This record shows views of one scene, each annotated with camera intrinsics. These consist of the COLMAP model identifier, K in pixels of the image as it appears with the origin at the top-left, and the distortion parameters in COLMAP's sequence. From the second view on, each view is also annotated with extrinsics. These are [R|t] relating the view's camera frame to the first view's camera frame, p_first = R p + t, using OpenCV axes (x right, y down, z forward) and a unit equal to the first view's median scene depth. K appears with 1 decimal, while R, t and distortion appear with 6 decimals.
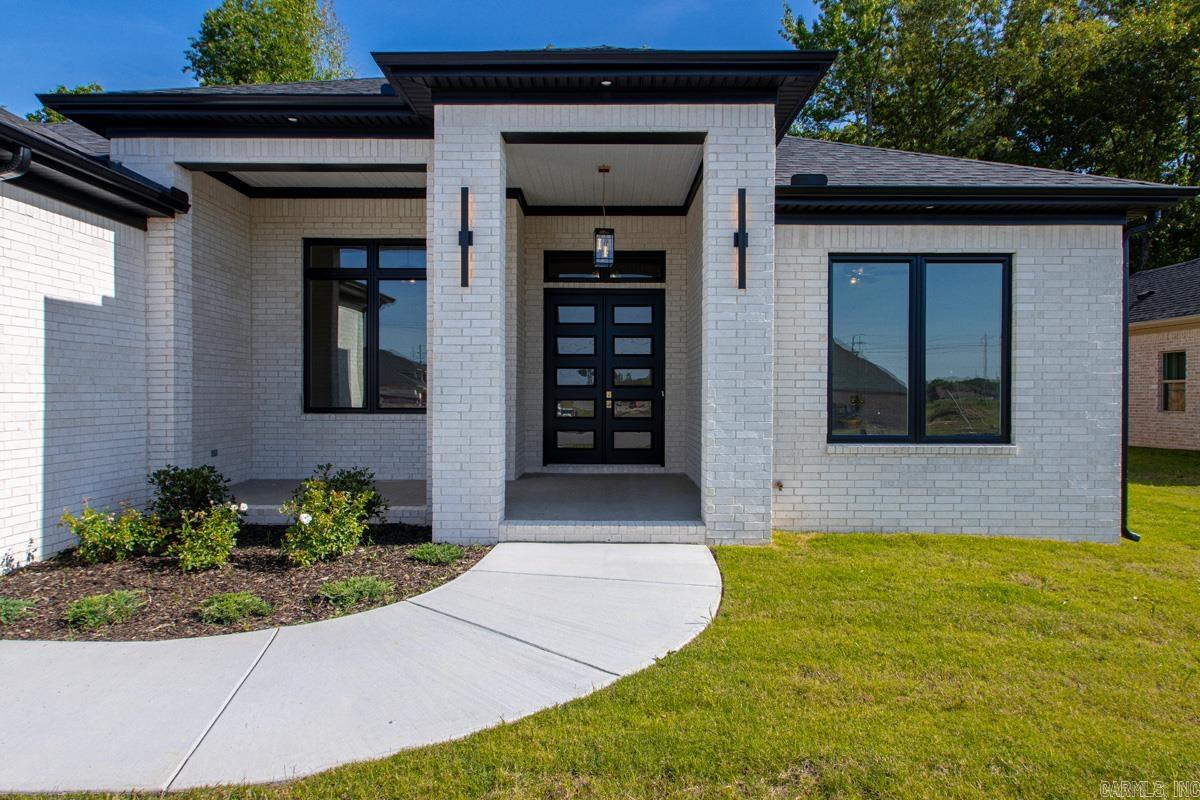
lens RADIAL K [[790.8, 0, 600.0], [0, 790.8, 400.0], [0, 0, 1]] dist [-0.002336, -0.000058]
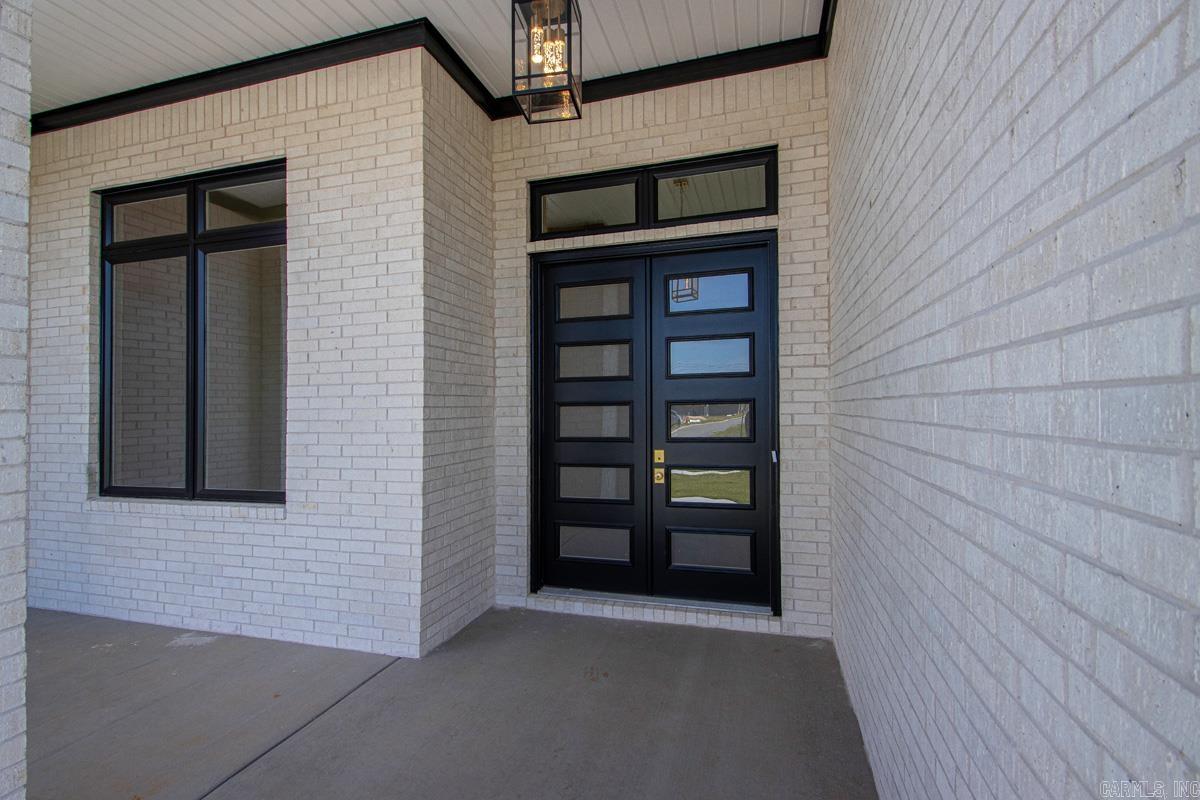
lens RADIAL K [[576.5, 0, 553.9], [0, 576.5, 412.8], [0, 0, 1]] dist [0.017377, 0.000092]
pose [[0.941652, -0.013102, -0.336332, 0.113657], [0.013716, 0.999906, -0.000550, -0.055702], [0.336307, -0.004096, 0.941743, 1.011037]]
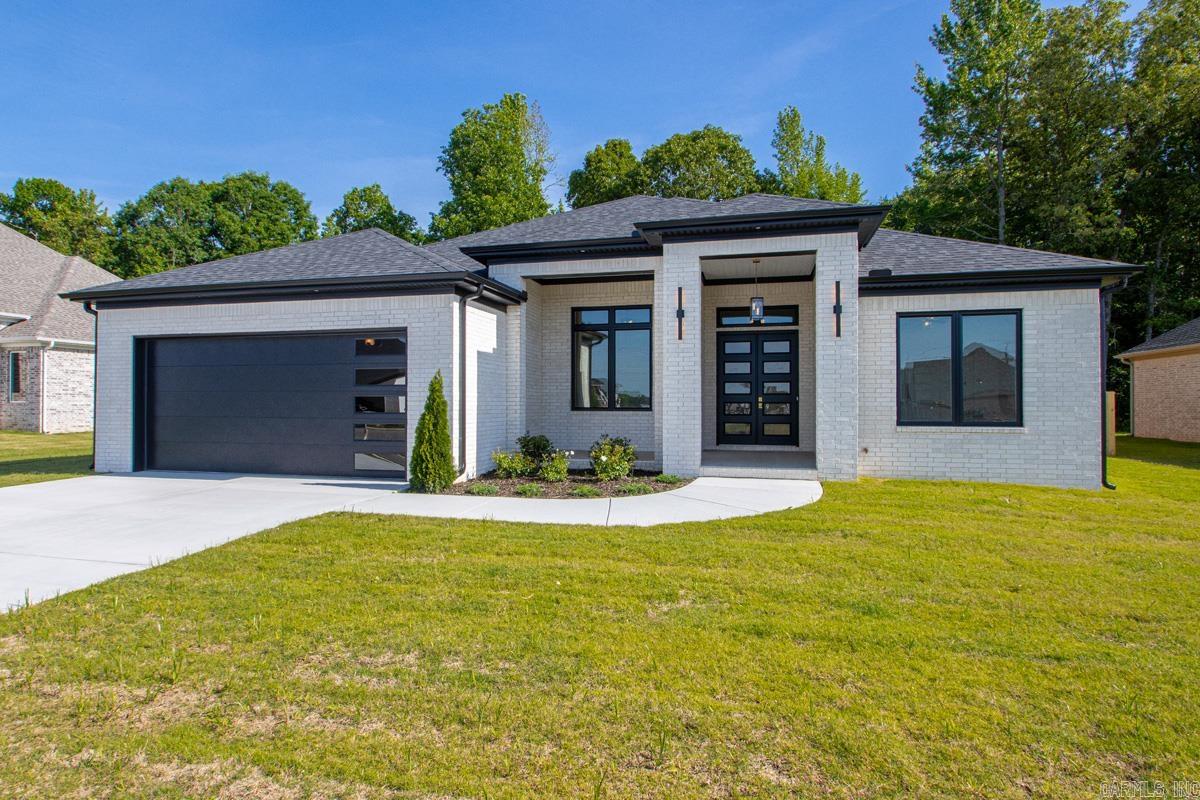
lens RADIAL K [[655.6, 0, 563.9], [0, 655.6, 394.7], [0, 0, 1]] dist [-0.002626, -0.000518]
pose [[0.961500, -0.005228, -0.274756, -0.008884], [-0.000976, 0.999748, -0.022439, 0.020527], [0.274804, 0.021844, 0.961252, -0.519130]]
